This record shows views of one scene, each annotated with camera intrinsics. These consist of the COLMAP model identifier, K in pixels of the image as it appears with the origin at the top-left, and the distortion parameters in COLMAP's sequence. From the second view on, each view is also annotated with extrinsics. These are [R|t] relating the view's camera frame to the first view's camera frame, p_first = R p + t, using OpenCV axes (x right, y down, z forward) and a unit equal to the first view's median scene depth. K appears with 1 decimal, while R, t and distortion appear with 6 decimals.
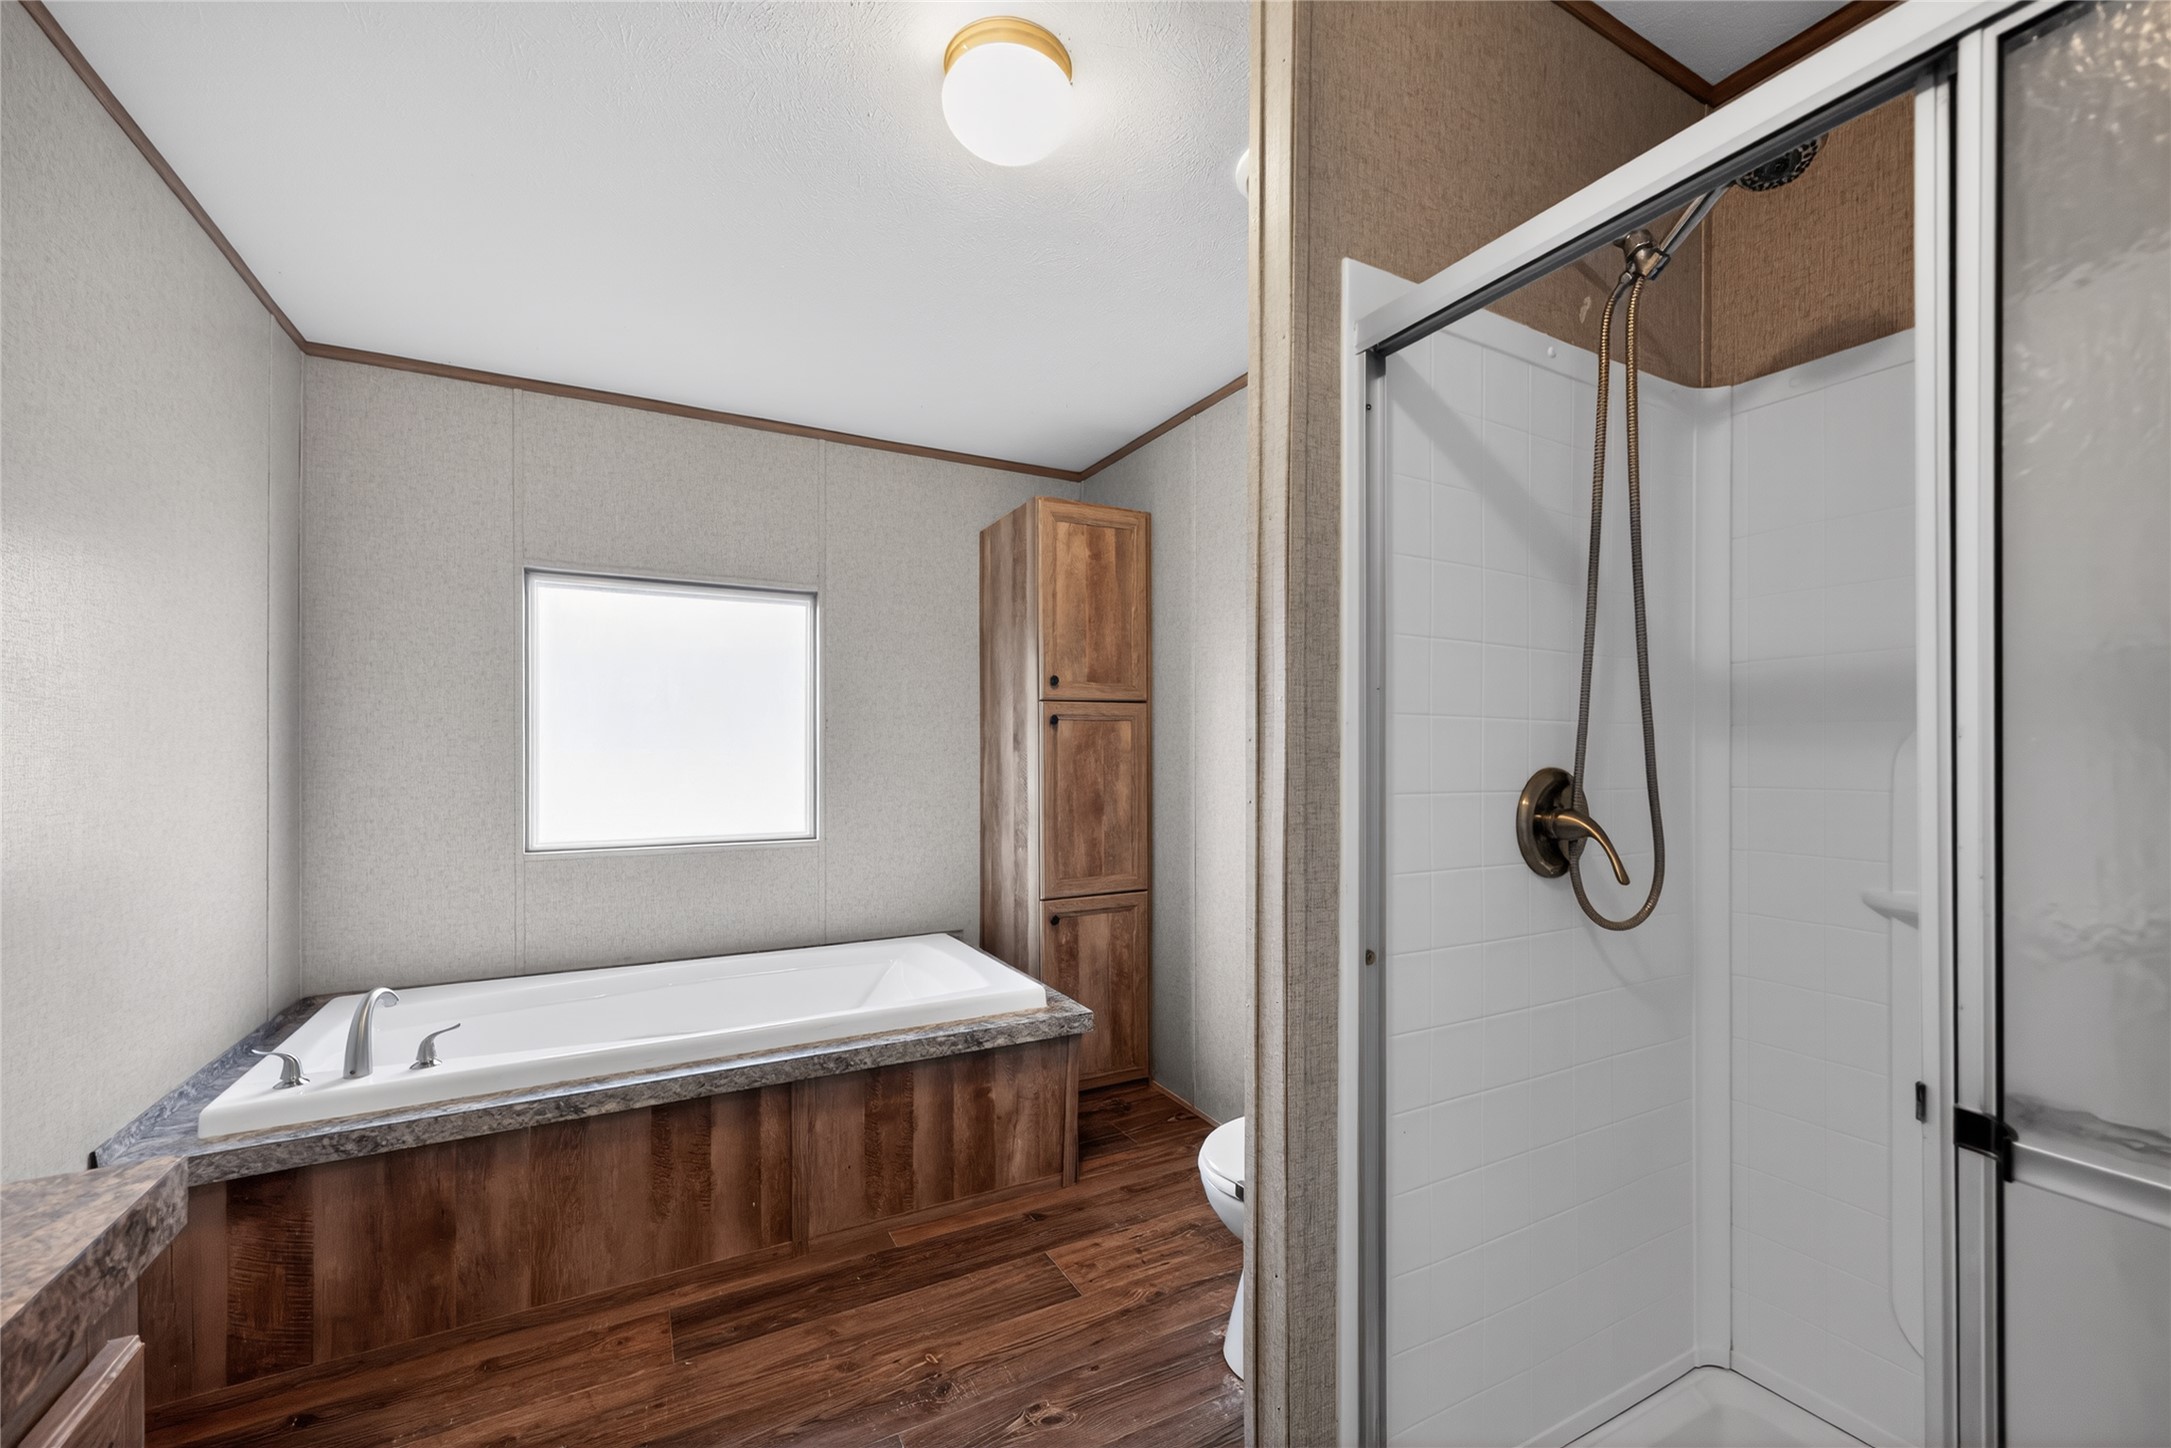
lens RADIAL K [[879.4, 0, 1087.8], [0, 879.4, 745.2], [0, 0, 1]] dist [0.000113, 0.000137]
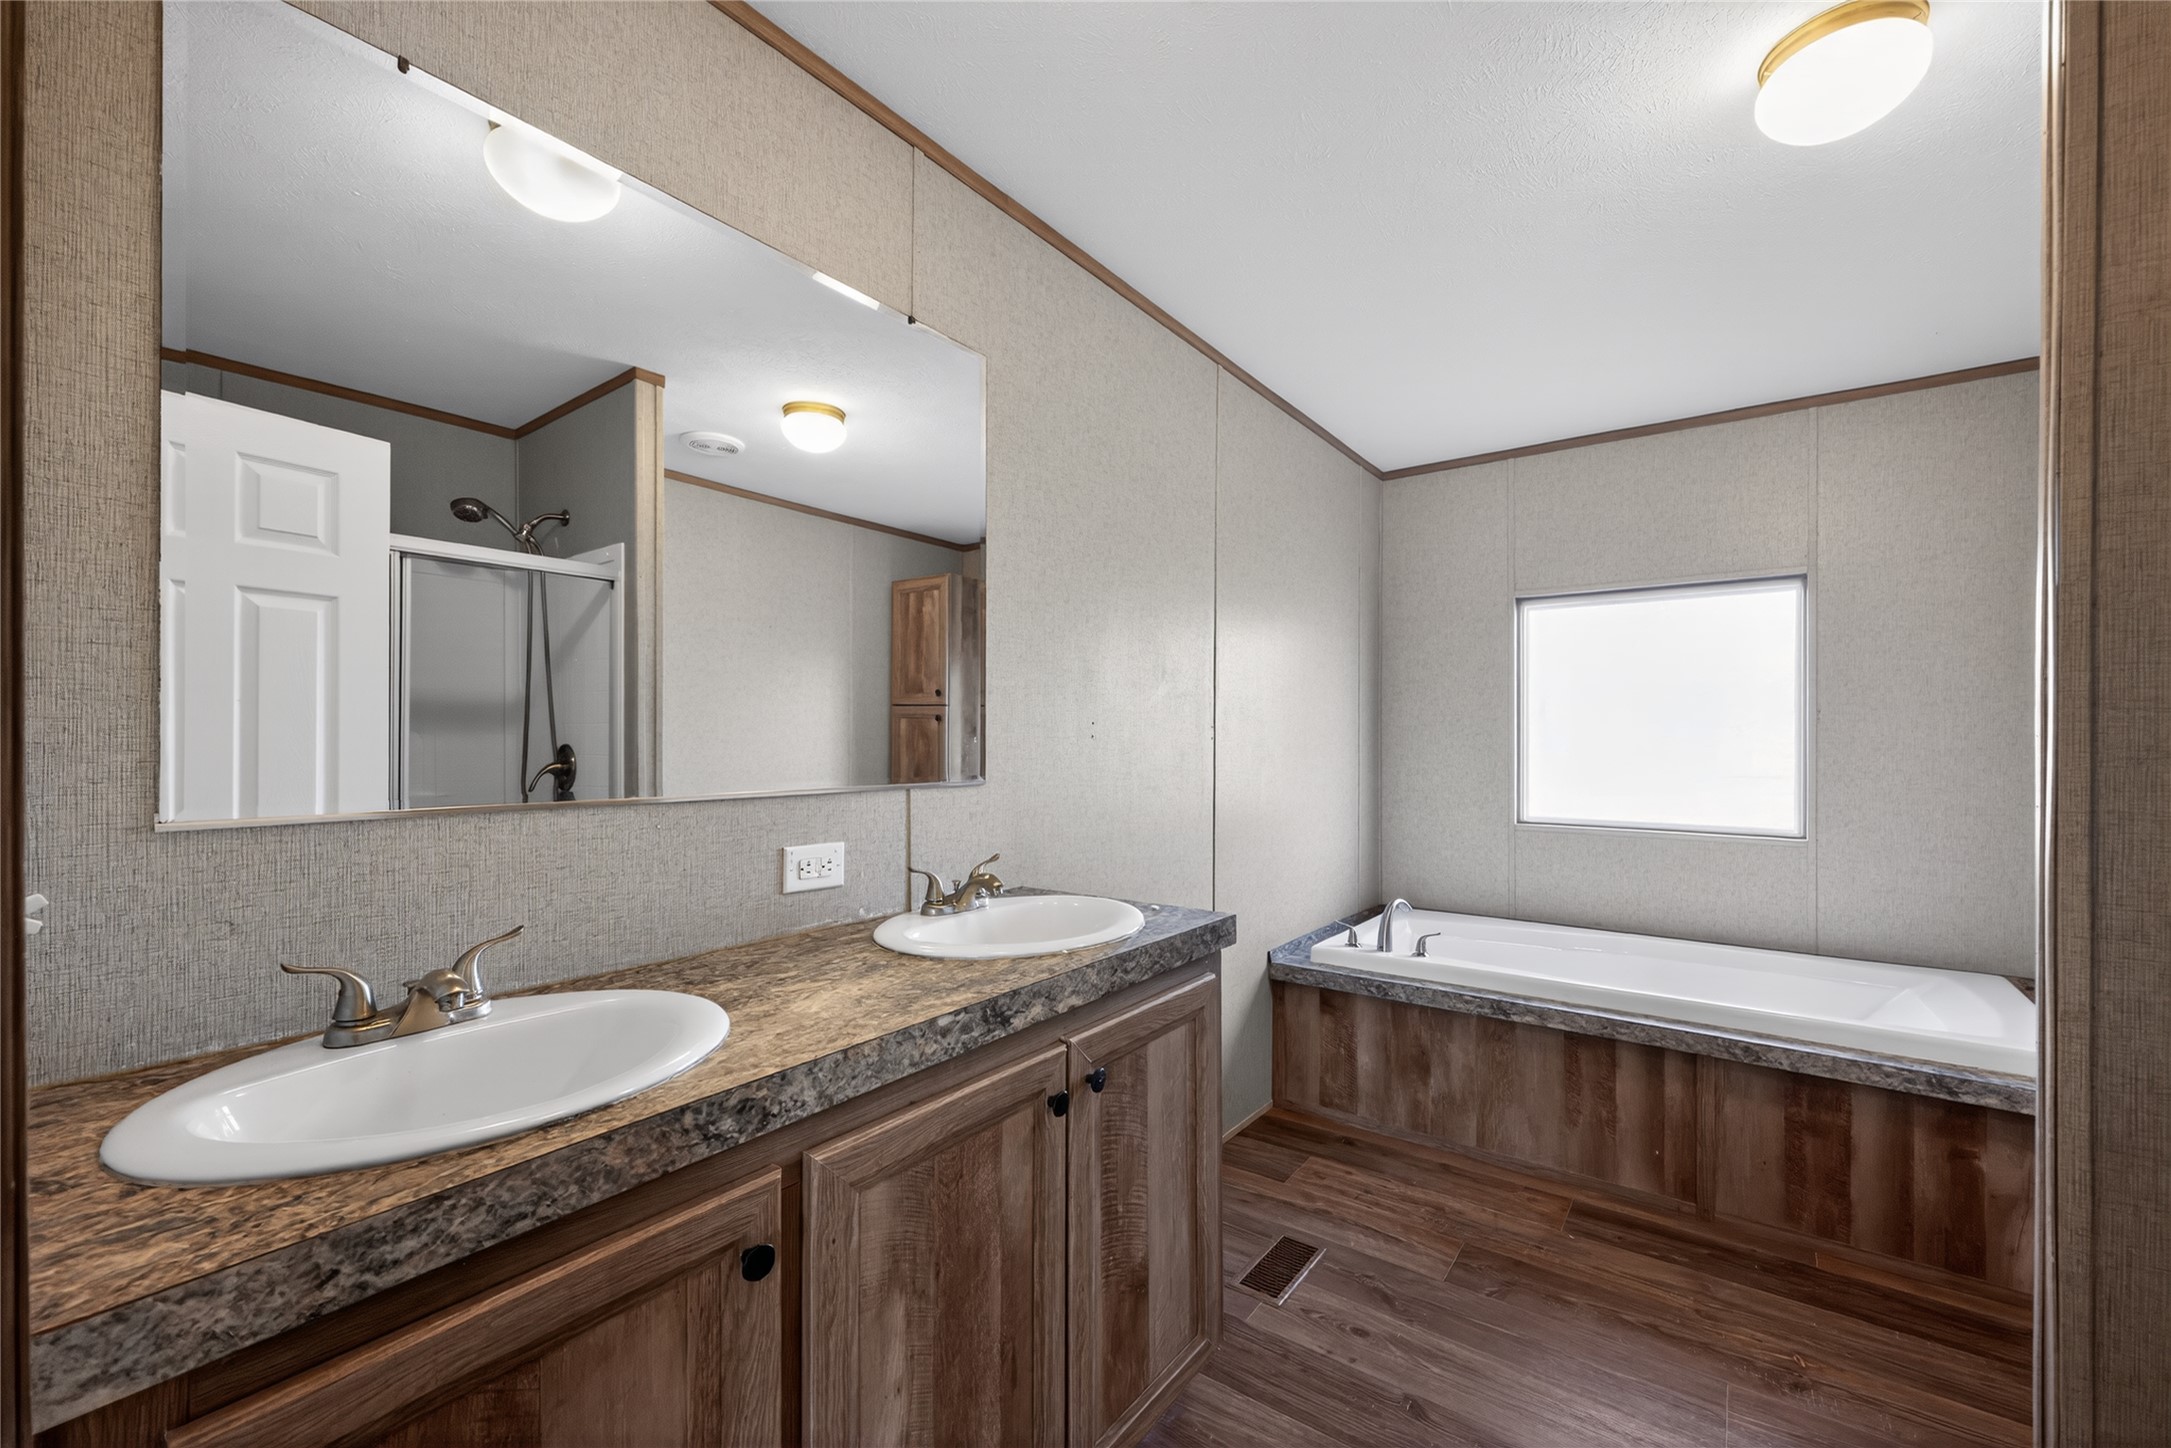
lens RADIAL K [[879.4, 0, 1087.8], [0, 879.4, 745.2], [0, 0, 1]] dist [0.000113, 0.000137]
pose [[0.420752, 0.008329, -0.907138, 0.322238], [0.000118, 0.999957, 0.009236, -0.002501], [0.907176, -0.003993, 0.420733, -0.118050]]
